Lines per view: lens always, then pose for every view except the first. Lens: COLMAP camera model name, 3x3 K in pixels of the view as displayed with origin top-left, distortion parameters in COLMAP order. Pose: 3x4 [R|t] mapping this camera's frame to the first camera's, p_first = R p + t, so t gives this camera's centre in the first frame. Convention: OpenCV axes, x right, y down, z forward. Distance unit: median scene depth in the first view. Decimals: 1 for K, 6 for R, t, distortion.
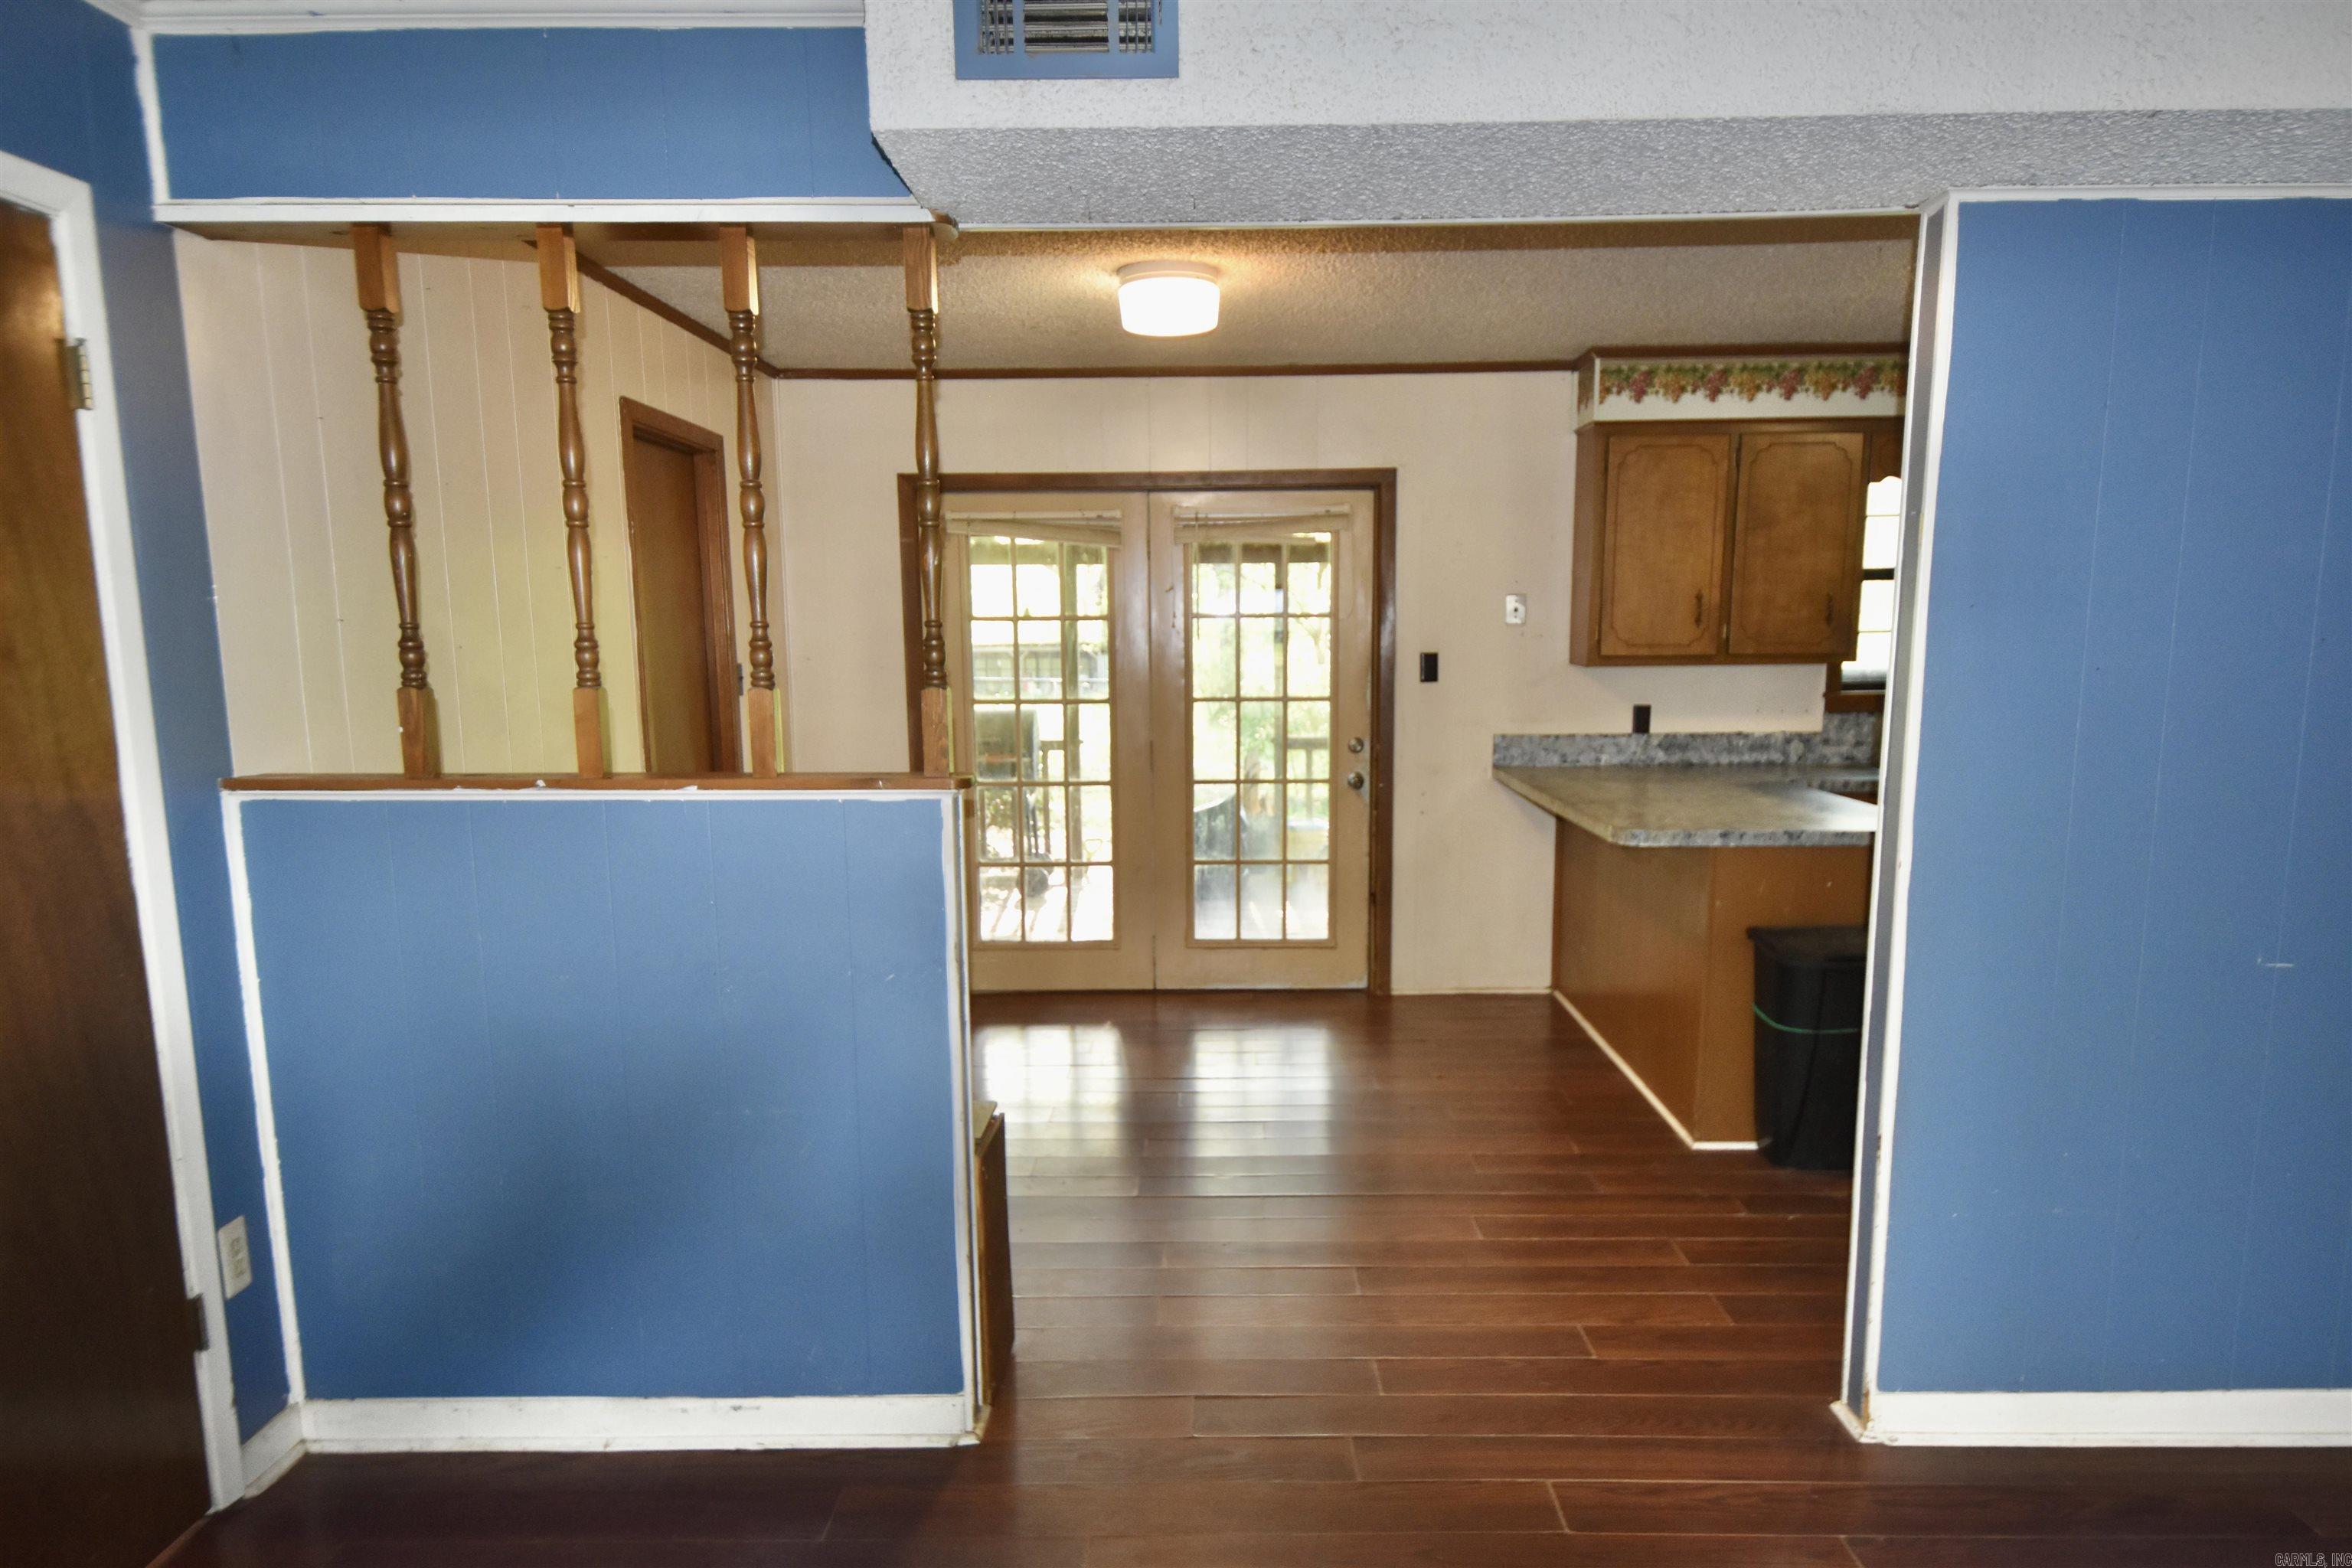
lens RADIAL K [[1600.0, 0, 1176.0], [0, 1600.0, 784.0], [0, 0, 1]] dist [0.041480, 0.000810]
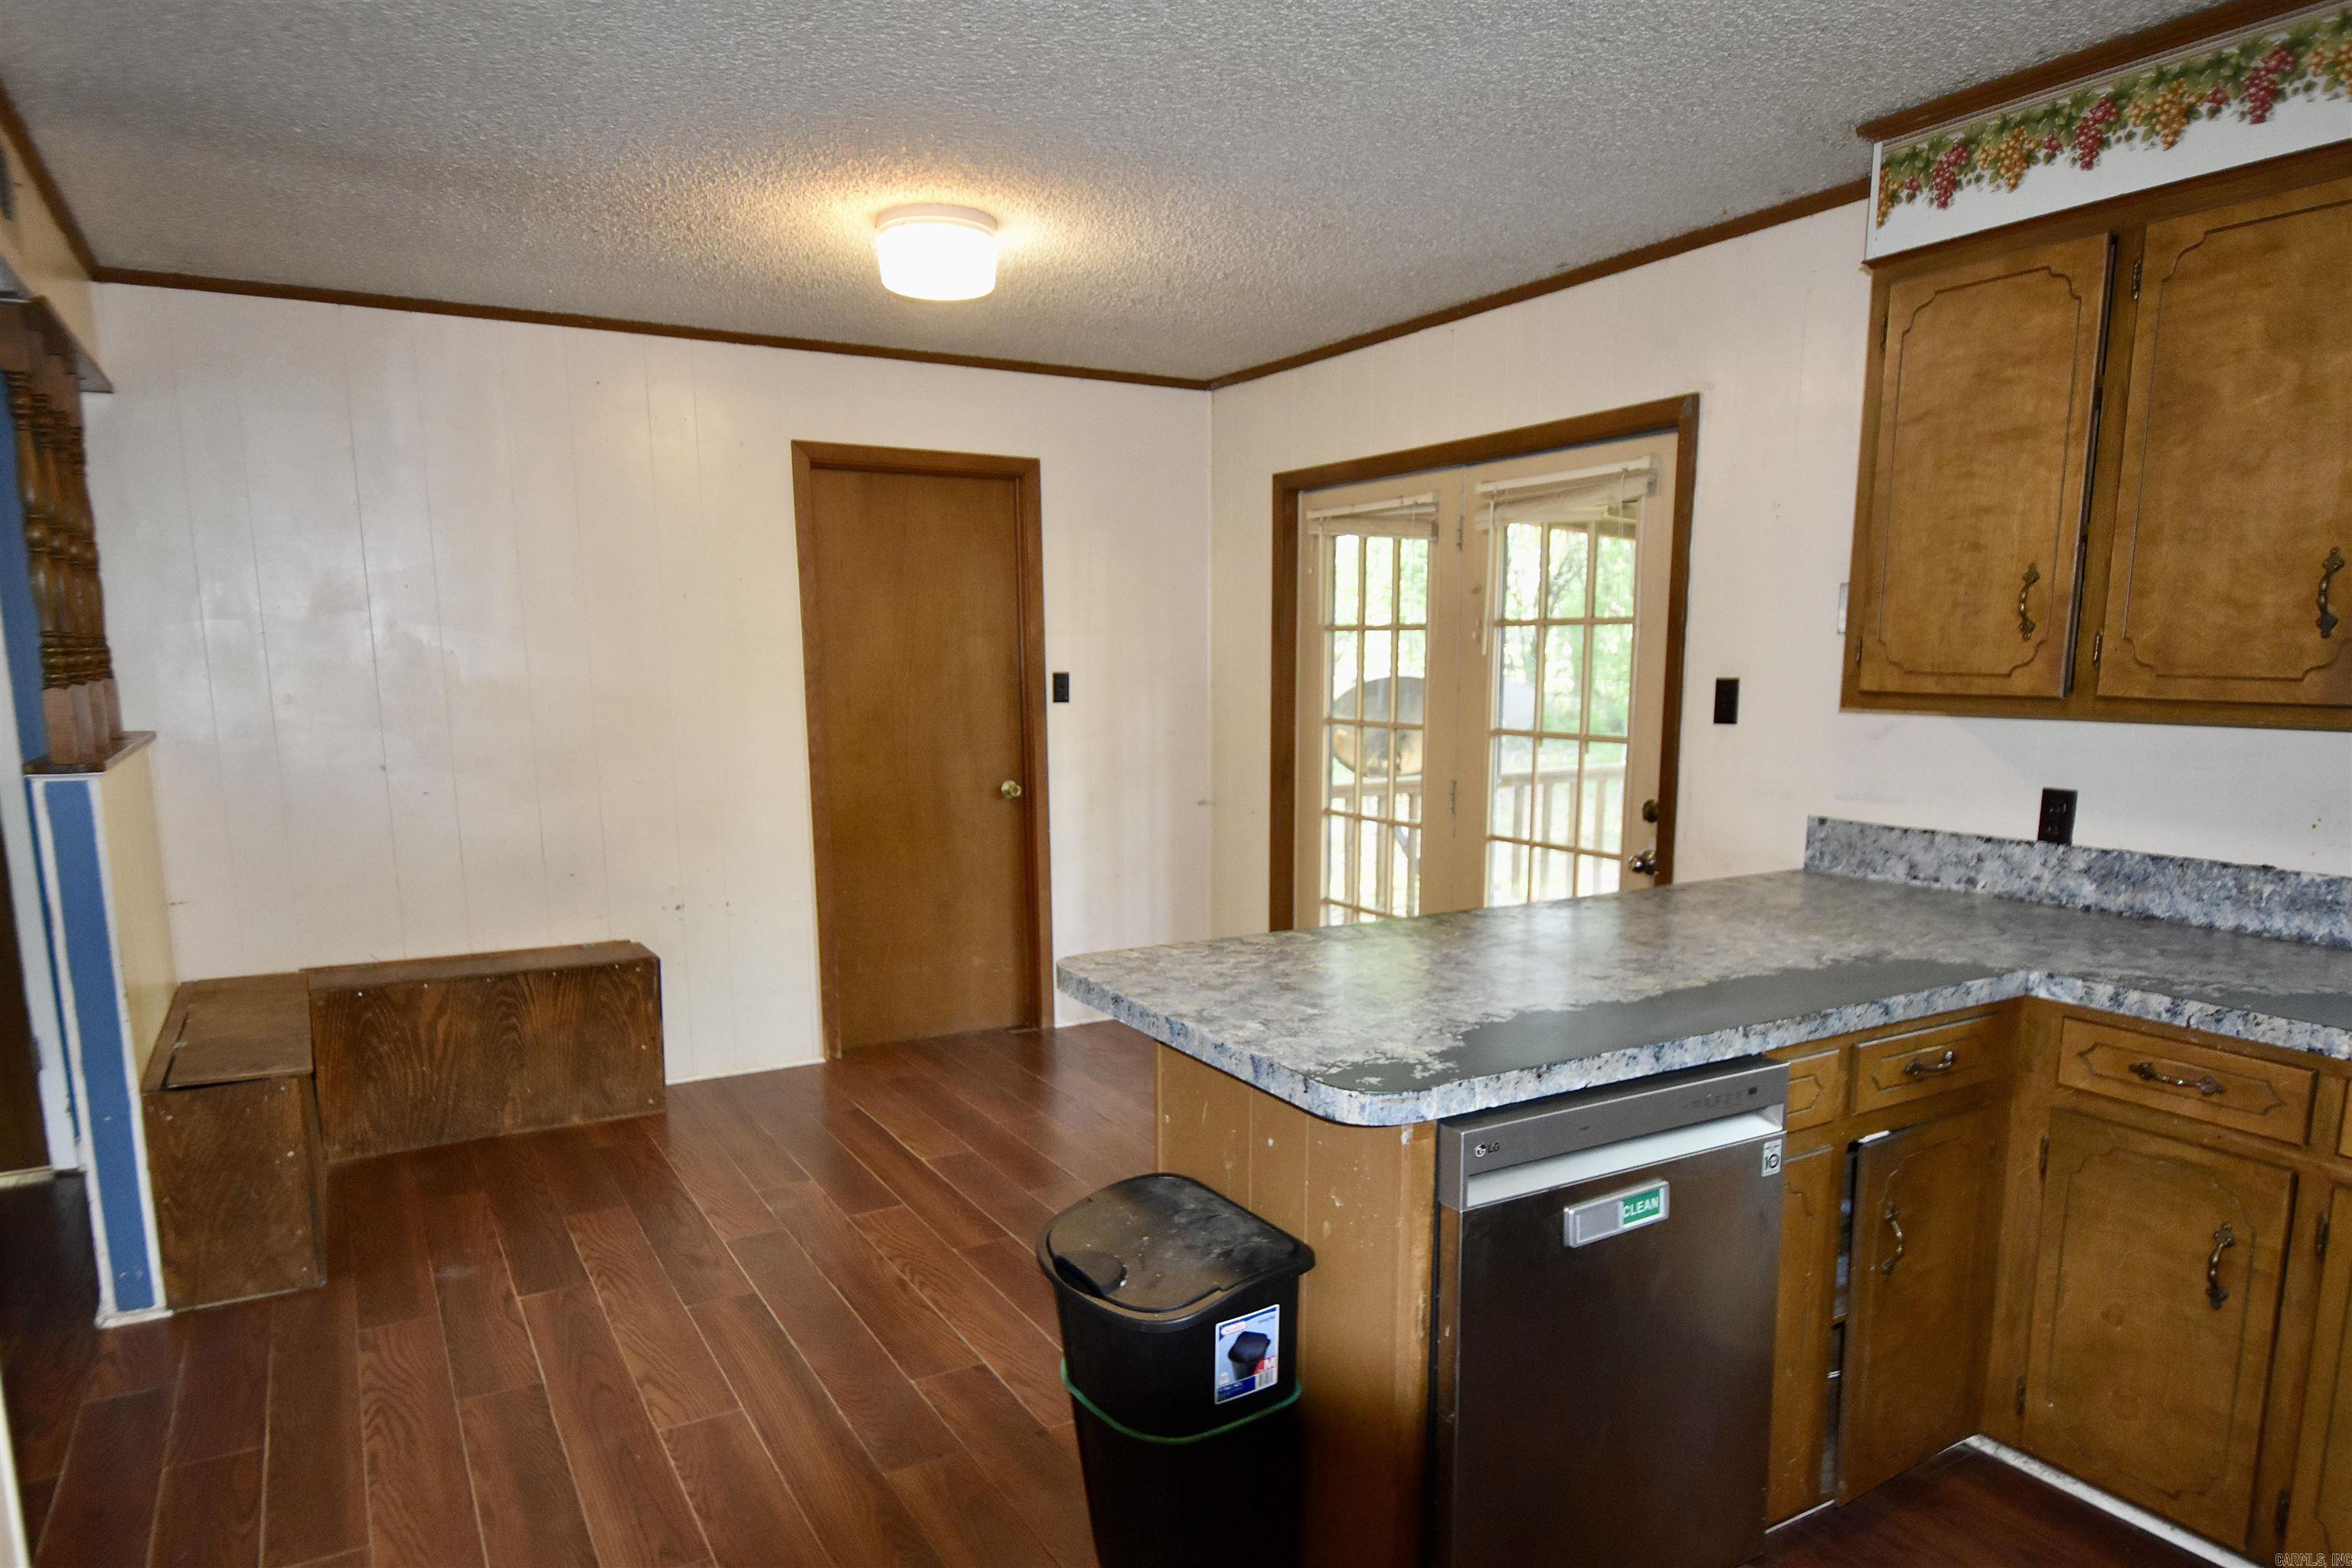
lens RADIAL K [[1456.6, 0, 1177.5], [0, 1456.6, 814.9], [0, 0, 1]] dist [0.044020, -0.040866]
pose [[0.518712, 0.103733, -0.848633, 0.561801], [-0.081501, 0.994091, 0.071698, -0.053109], [0.851056, 0.031974, 0.524101, 0.523755]]
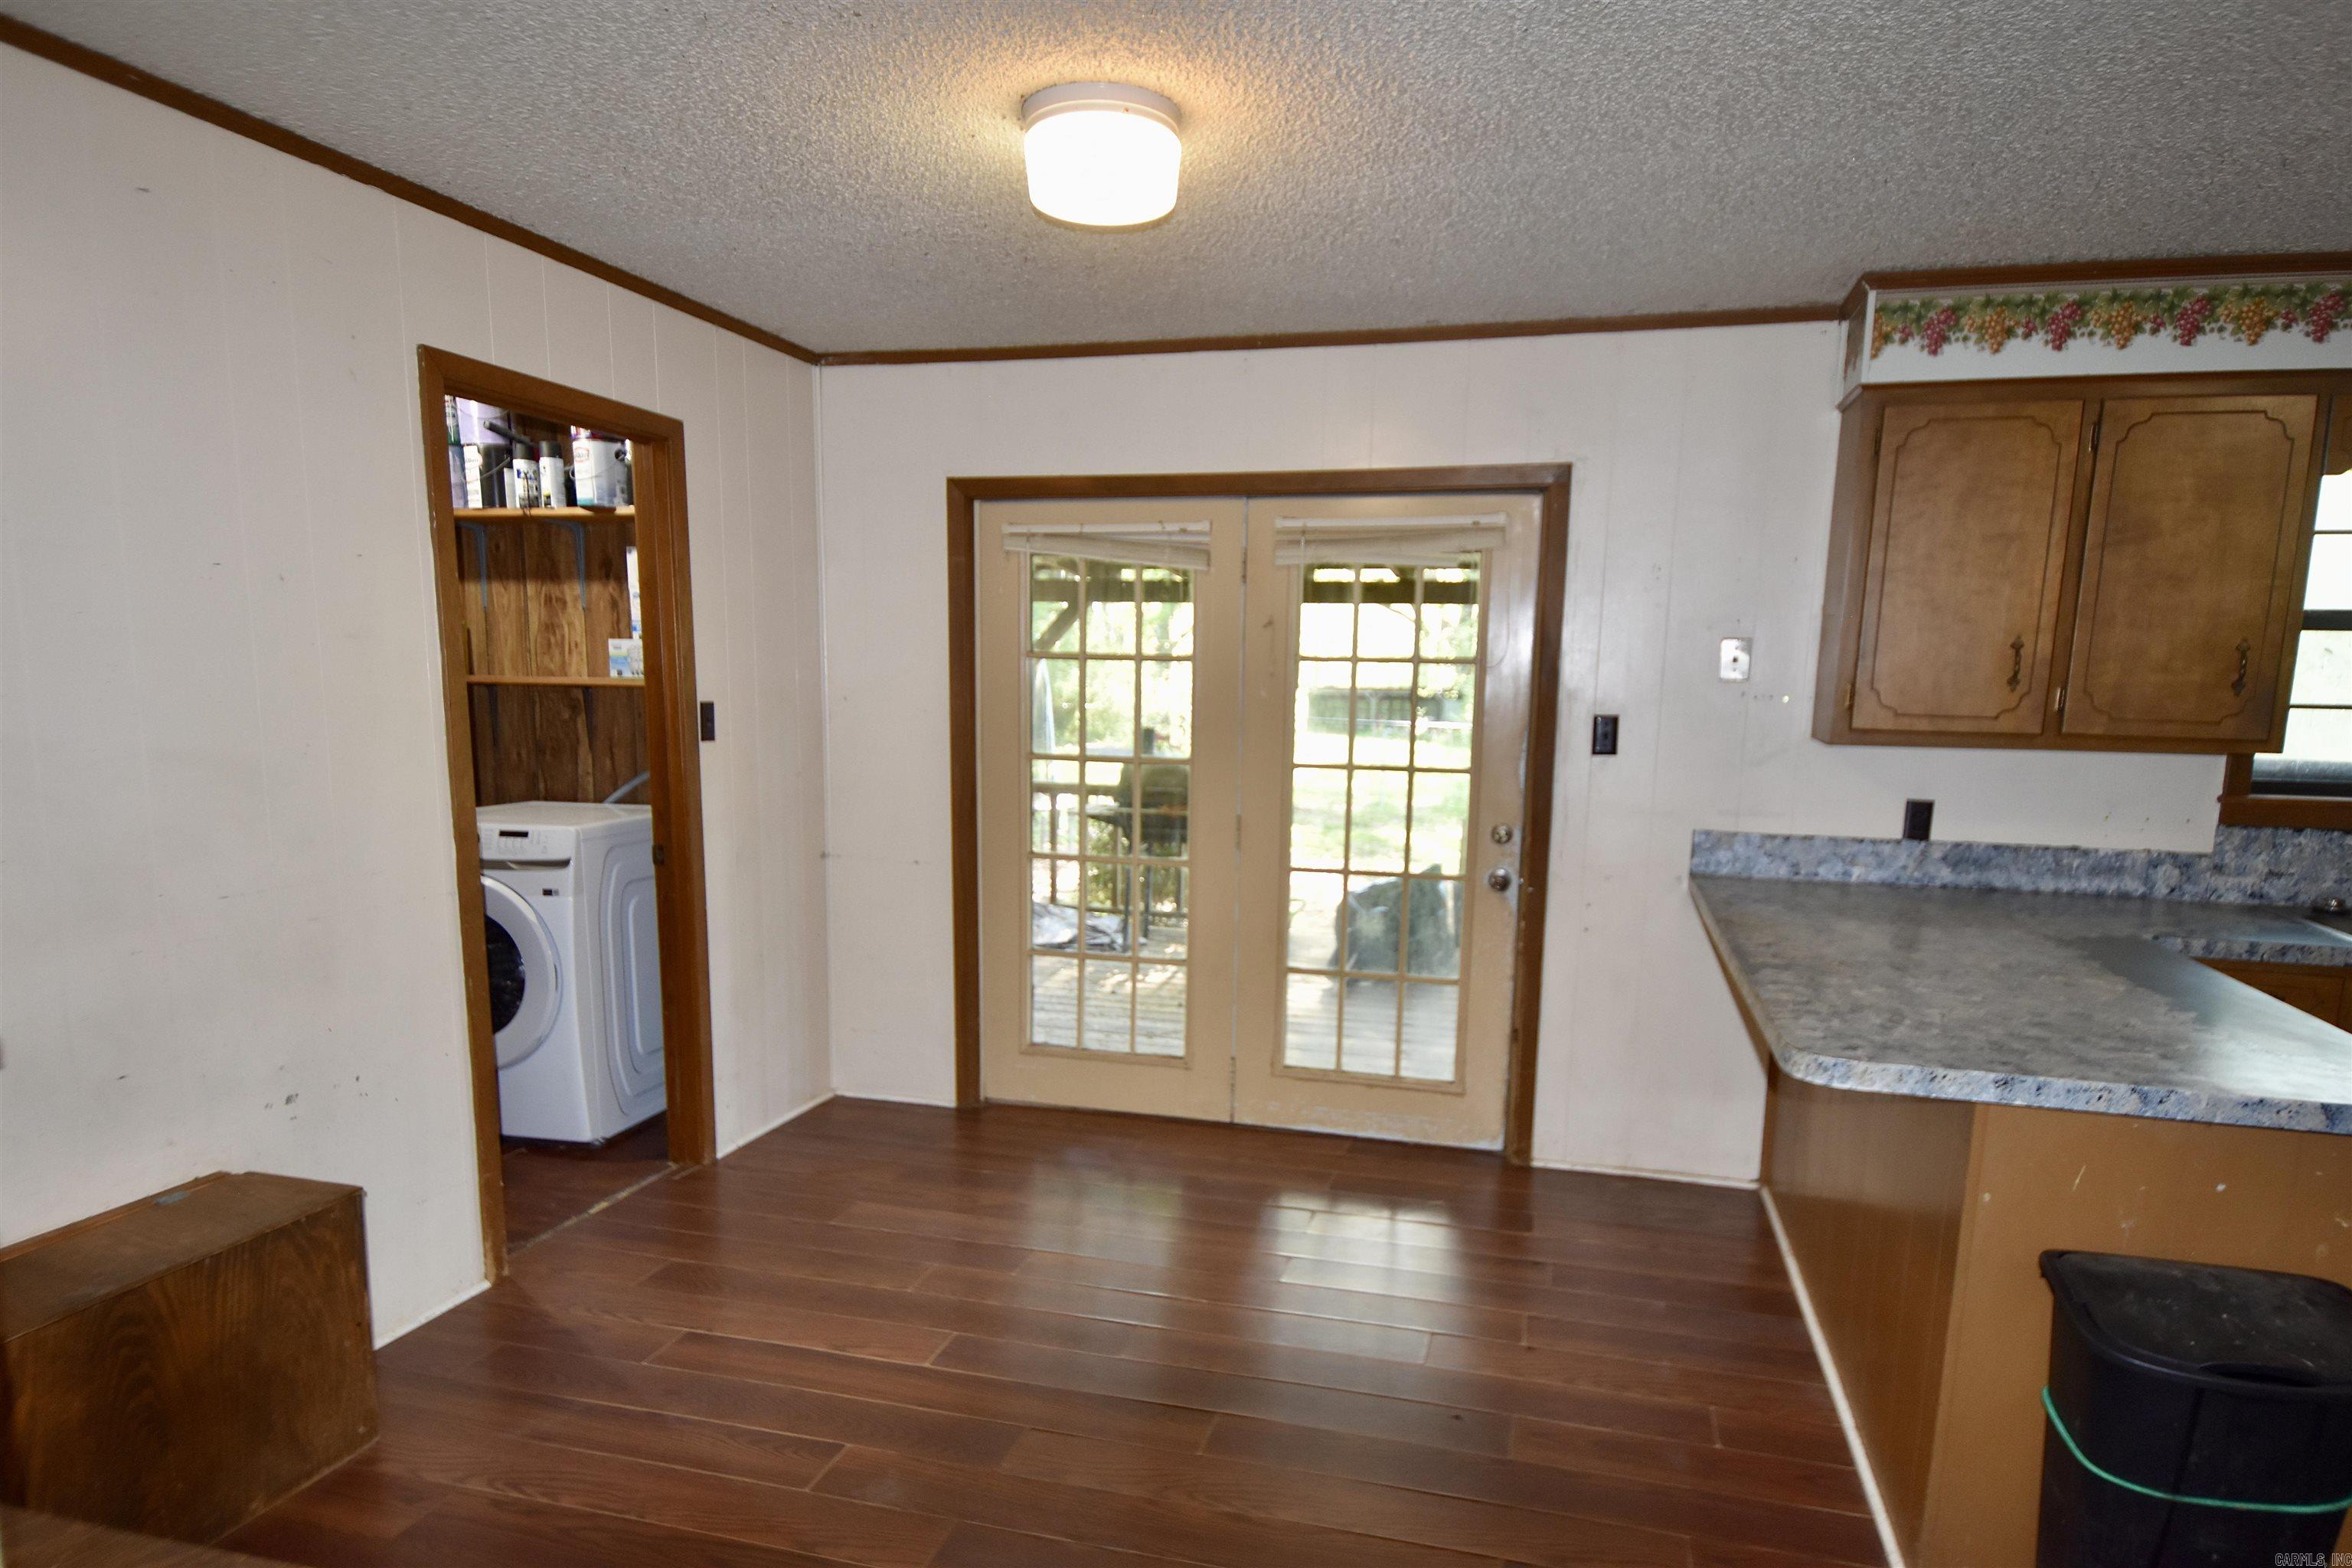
lens RADIAL K [[1390.6, 0, 1174.0], [0, 1390.6, 833.6], [0, 0, 1]] dist [0.039779, -0.034062]
pose [[0.968670, 0.054088, -0.242392, 0.127734], [-0.048955, 0.998432, 0.027153, -0.036245], [0.243480, -0.014436, 0.969798, 0.337144]]
